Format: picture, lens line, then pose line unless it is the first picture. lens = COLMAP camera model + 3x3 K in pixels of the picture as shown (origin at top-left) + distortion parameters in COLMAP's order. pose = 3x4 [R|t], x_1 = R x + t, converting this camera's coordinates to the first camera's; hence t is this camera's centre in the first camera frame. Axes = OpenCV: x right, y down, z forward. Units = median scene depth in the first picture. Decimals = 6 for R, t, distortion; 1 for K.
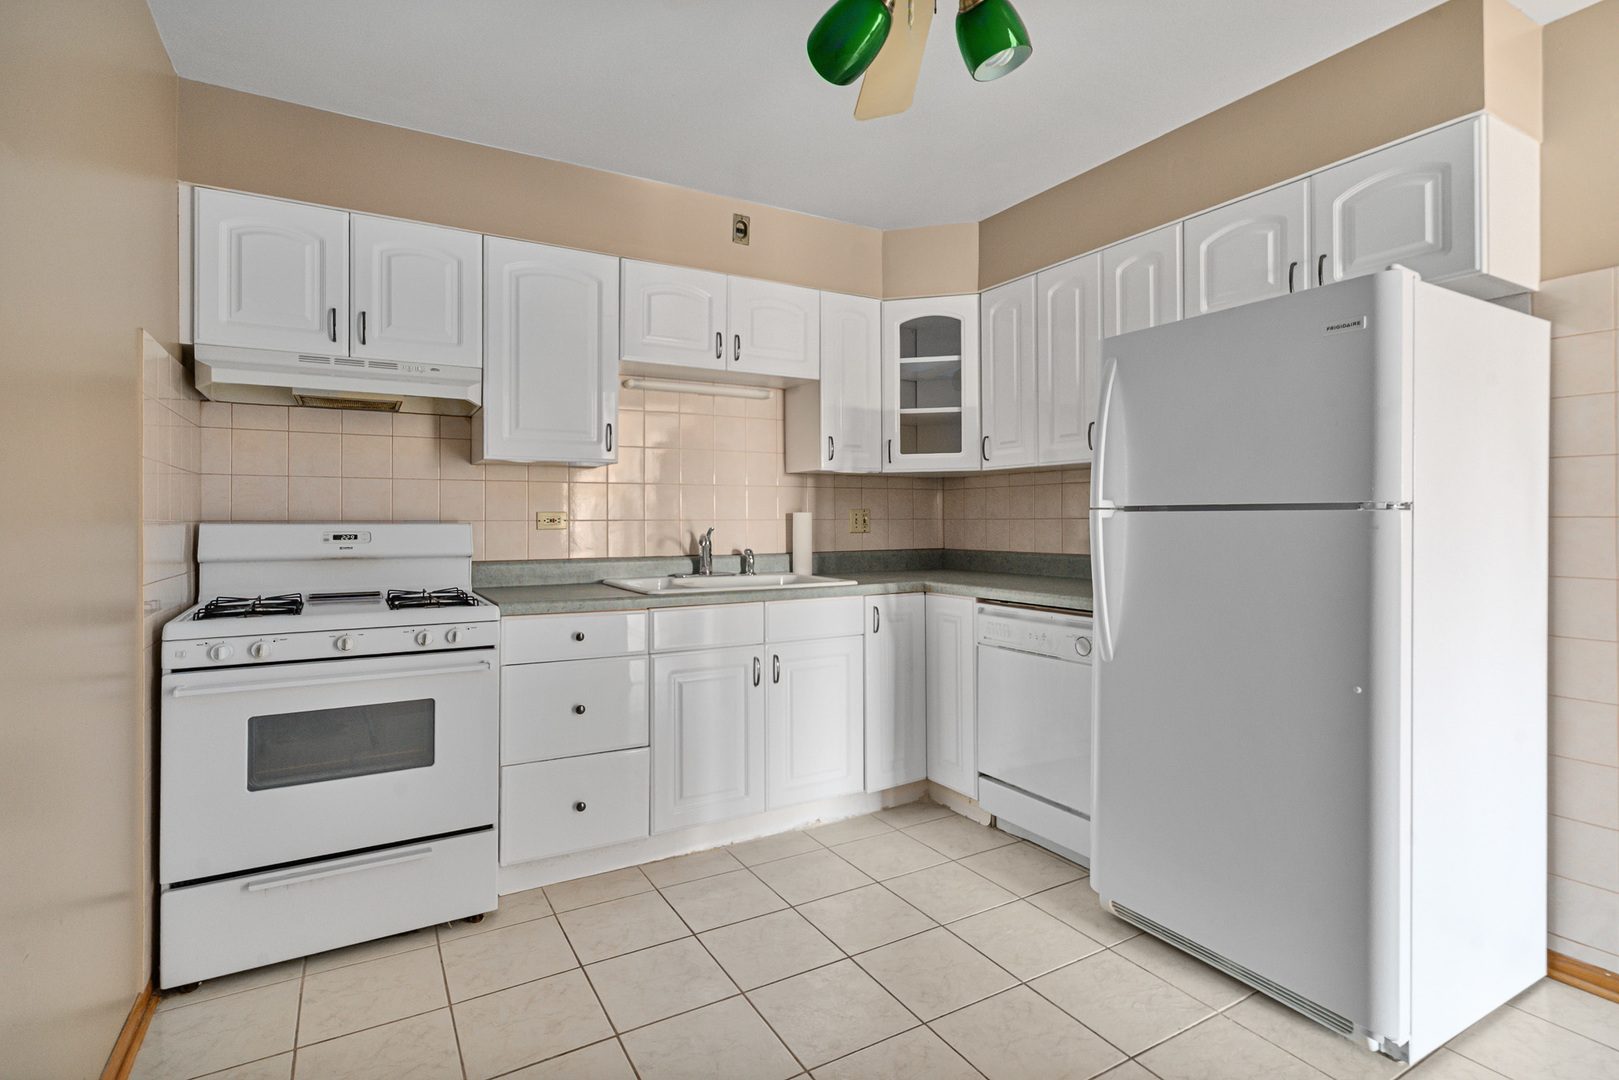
lens RADIAL K [[742.4, 0, 805.1], [0, 742.4, 530.1], [0, 0, 1]] dist [0.003250, -0.002575]
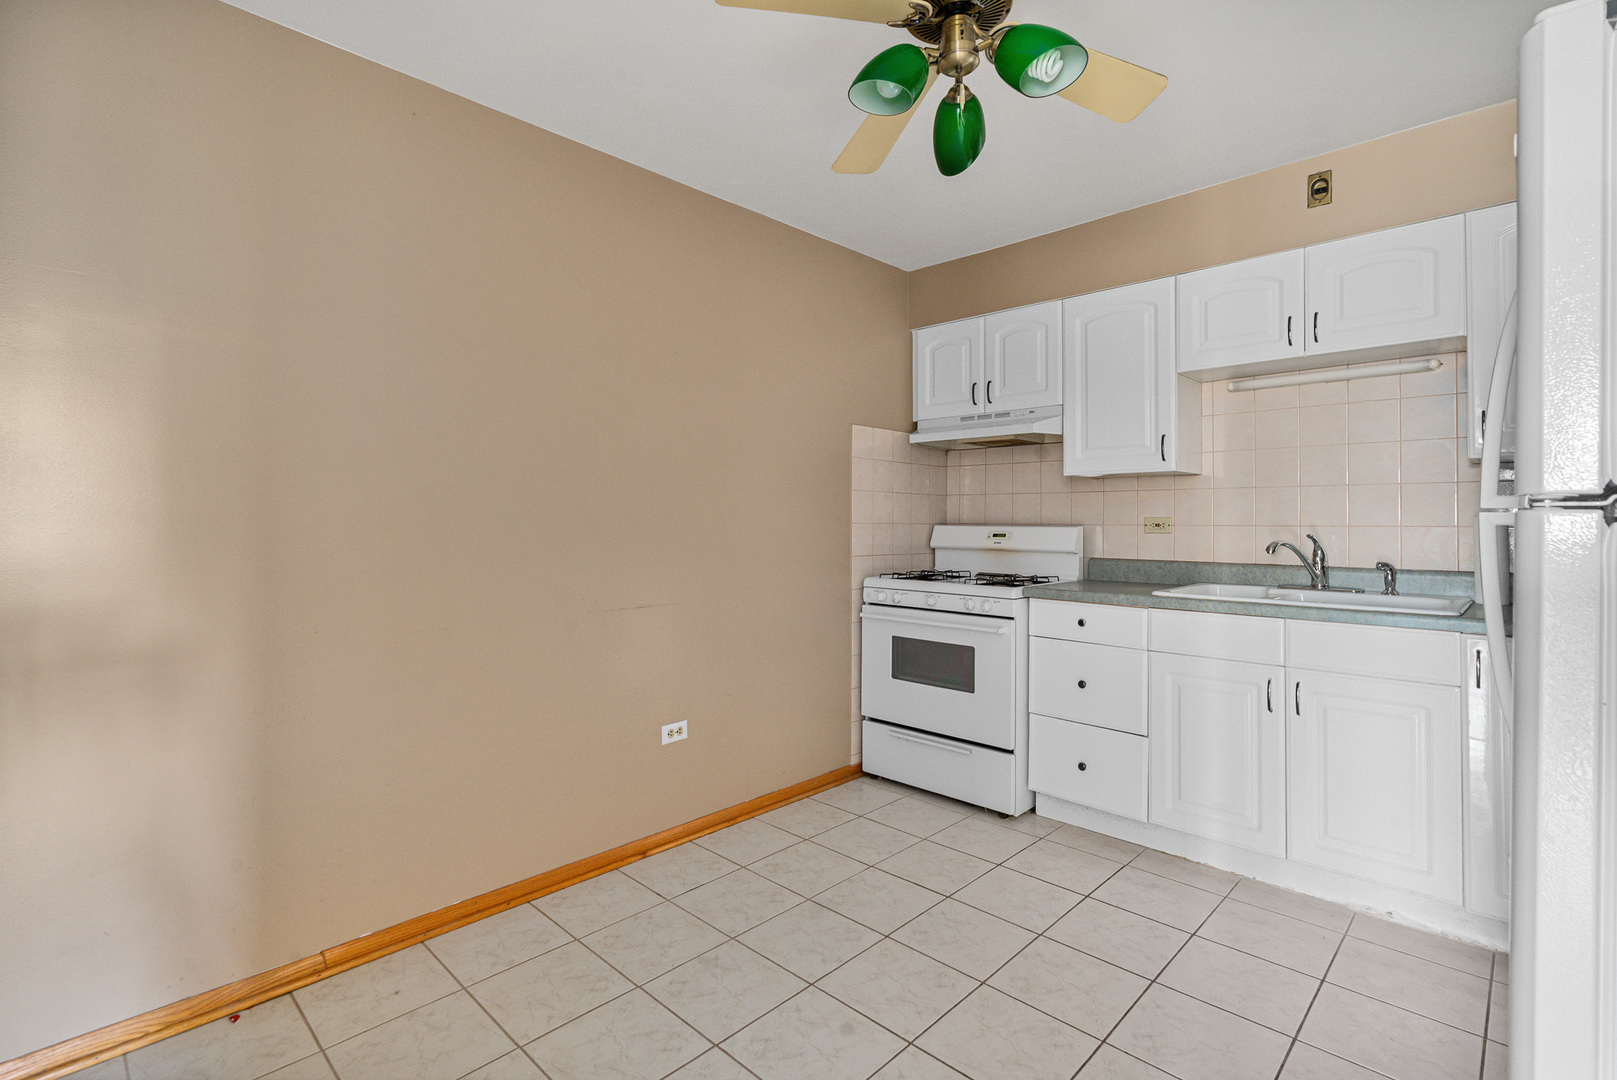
lens RADIAL K [[741.4, 0, 818.8], [0, 741.4, 526.6], [0, 0, 1]] dist [0.003250, -0.002575]
pose [[0.311456, 0.008983, -0.950218, 0.641734], [-0.017399, 0.999842, 0.003749, -0.006579], [0.950101, 0.015365, 0.311562, 0.212805]]
